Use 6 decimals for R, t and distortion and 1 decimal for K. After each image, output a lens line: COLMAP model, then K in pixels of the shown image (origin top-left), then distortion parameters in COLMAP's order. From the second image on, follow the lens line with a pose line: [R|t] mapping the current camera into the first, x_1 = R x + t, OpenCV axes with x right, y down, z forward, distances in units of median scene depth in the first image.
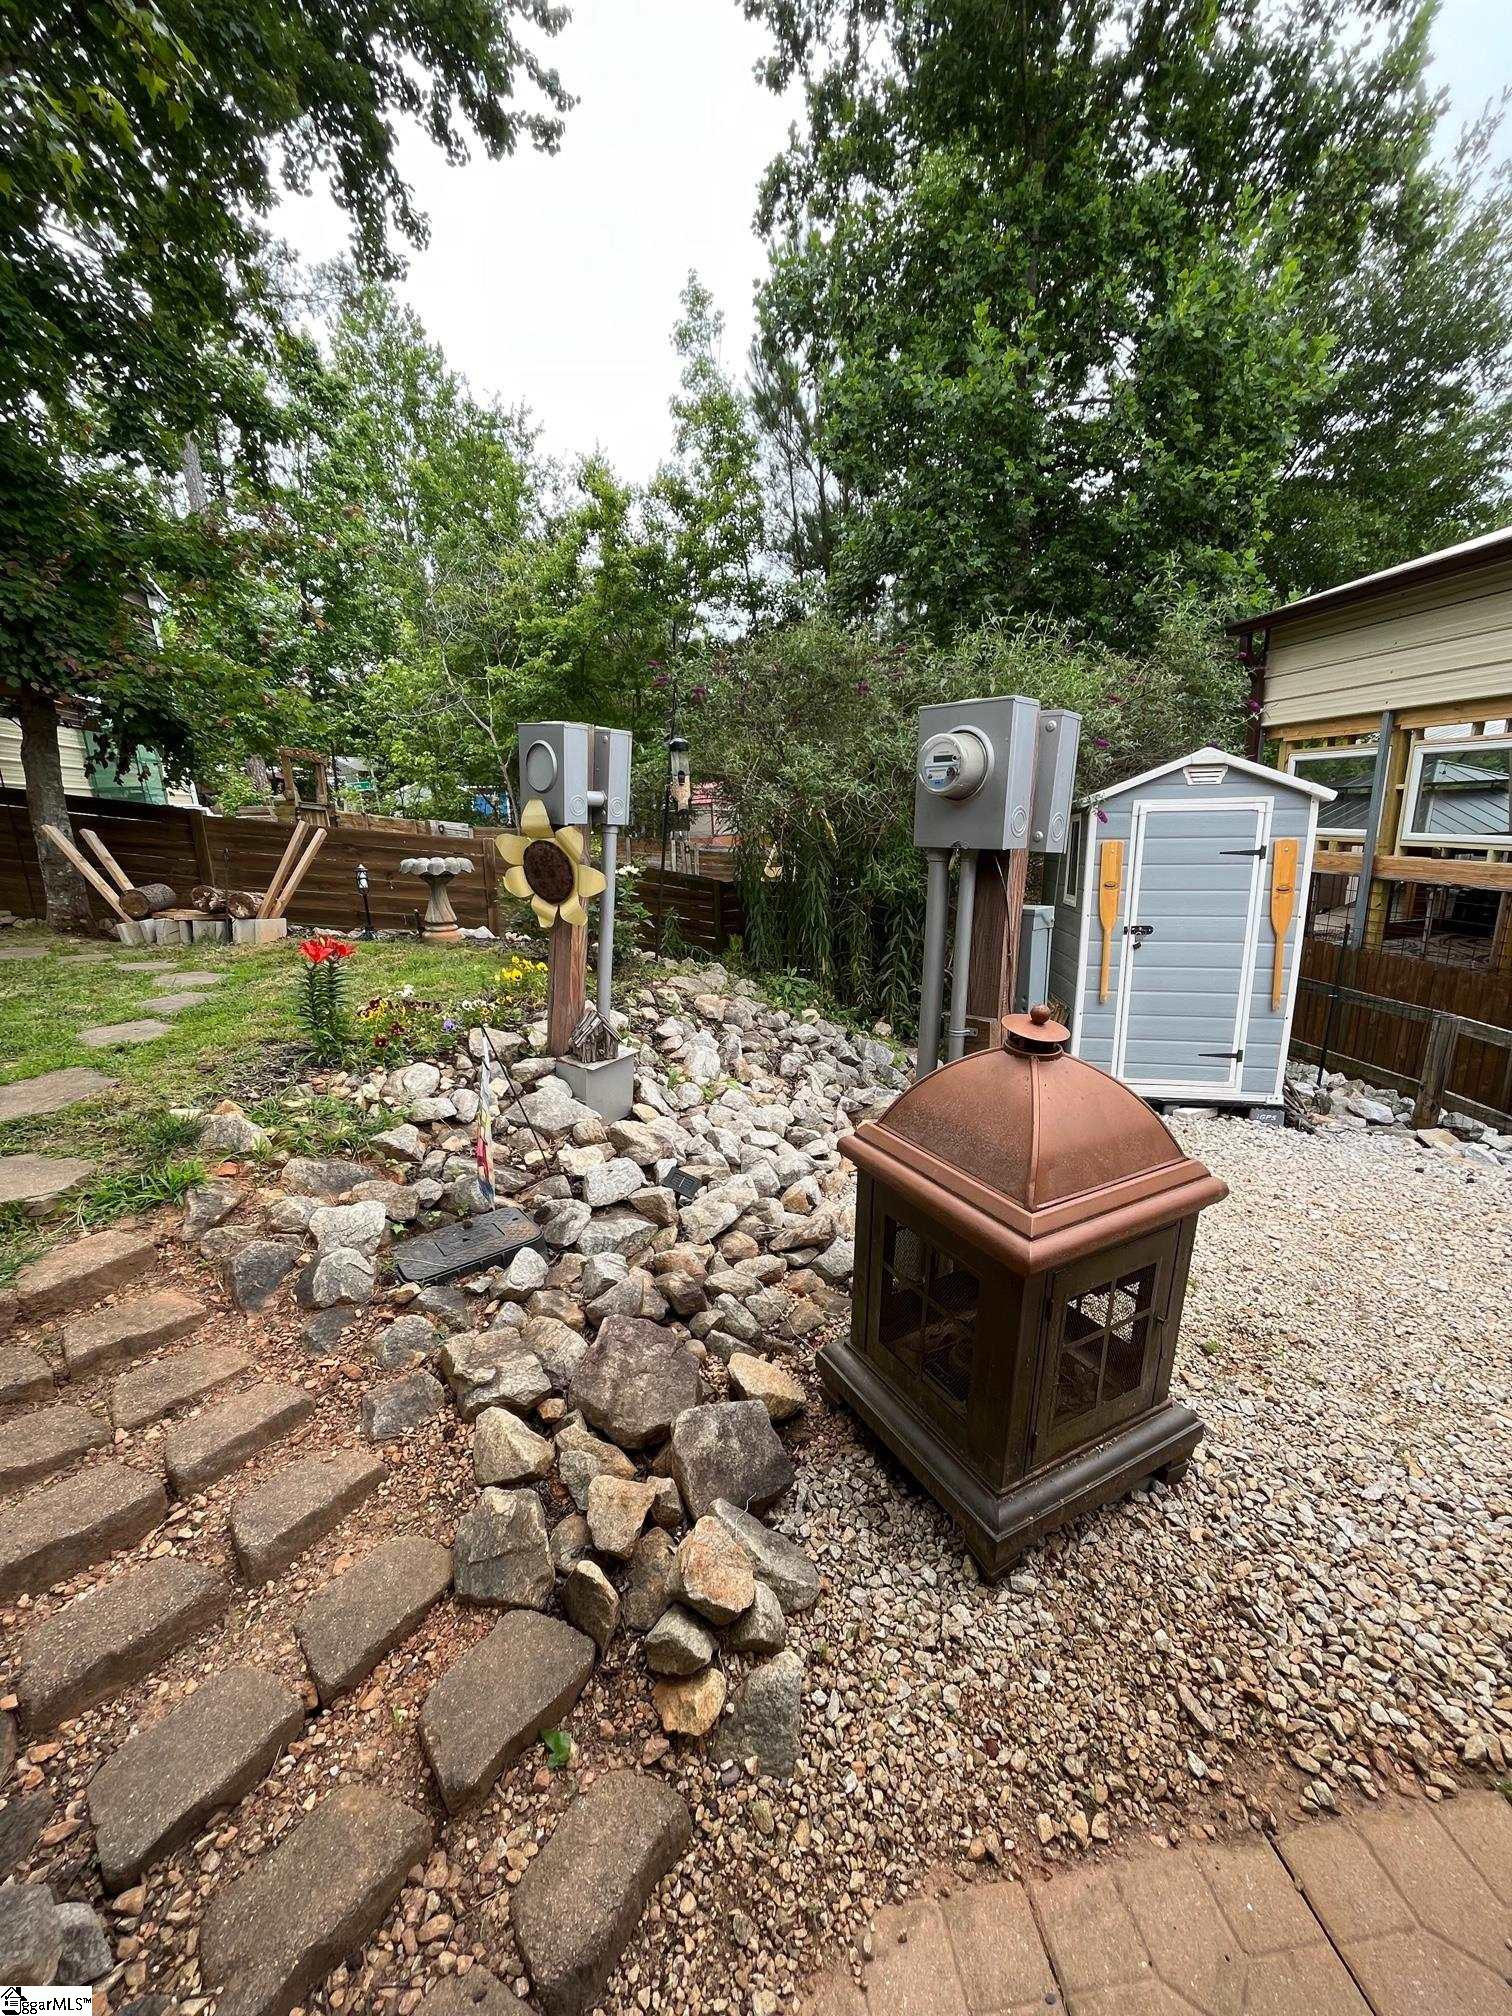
lens RADIAL K [[820.3, 0, 764.6], [0, 820.3, 1005.6], [0, 0, 1]] dist [-0.000925, -0.000085]
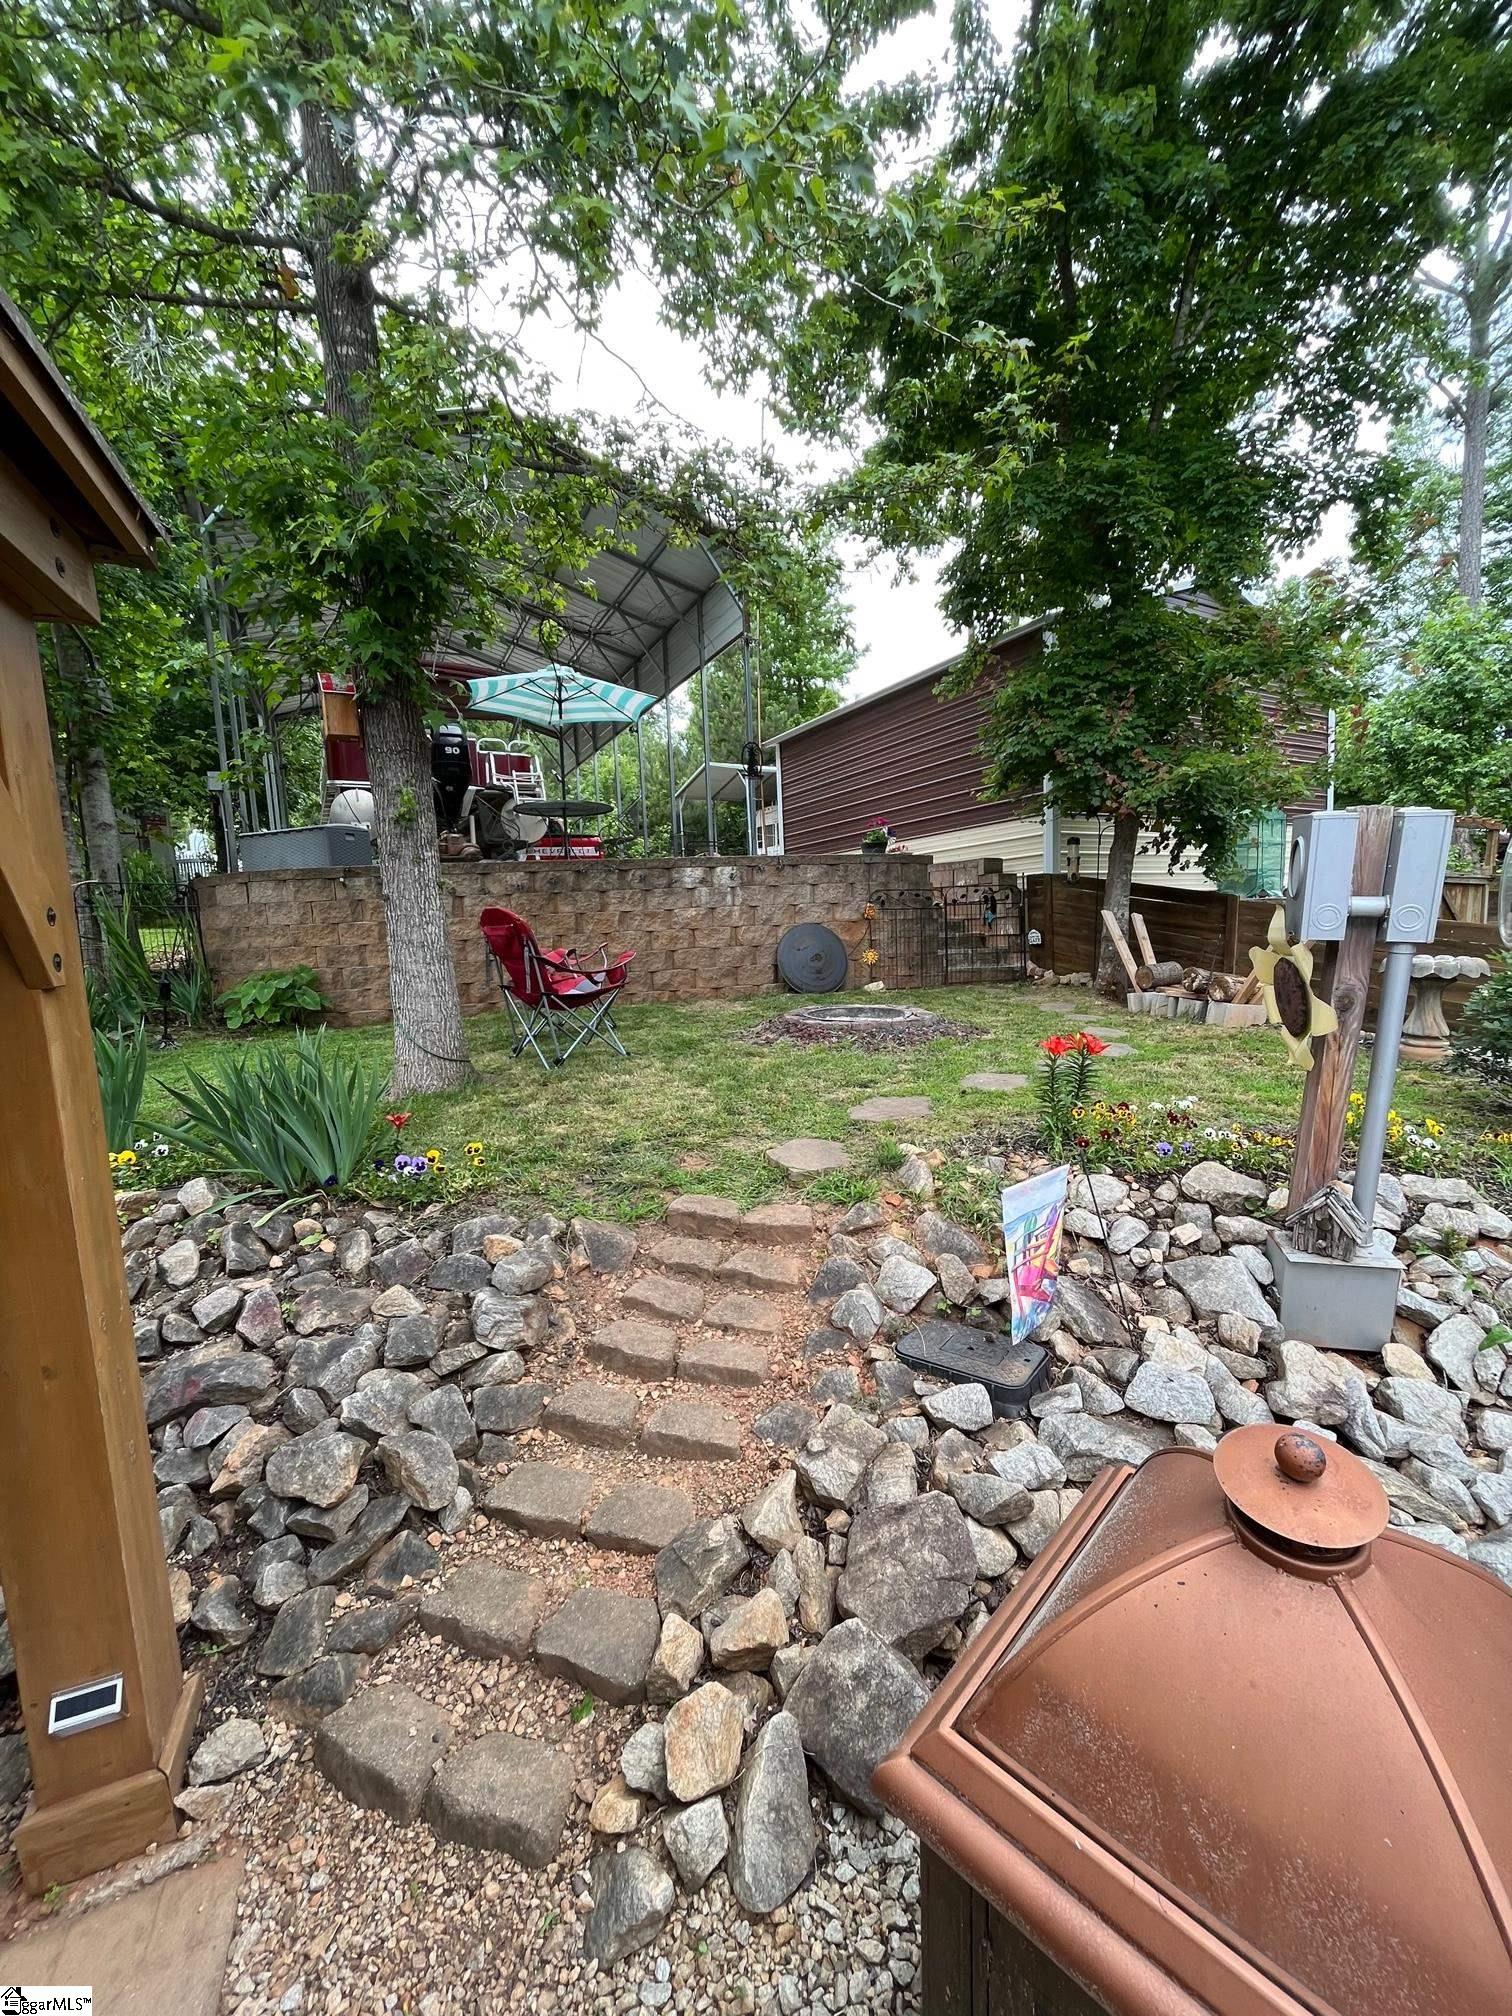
lens RADIAL K [[820.3, 0, 764.6], [0, 820.3, 1005.6], [0, 0, 1]] dist [-0.000925, -0.000085]
pose [[0.268657, 0.125404, -0.955038, 0.422844], [-0.198607, 0.977396, 0.072471, -0.132153], [0.942538, 0.170208, 0.287490, 0.352212]]
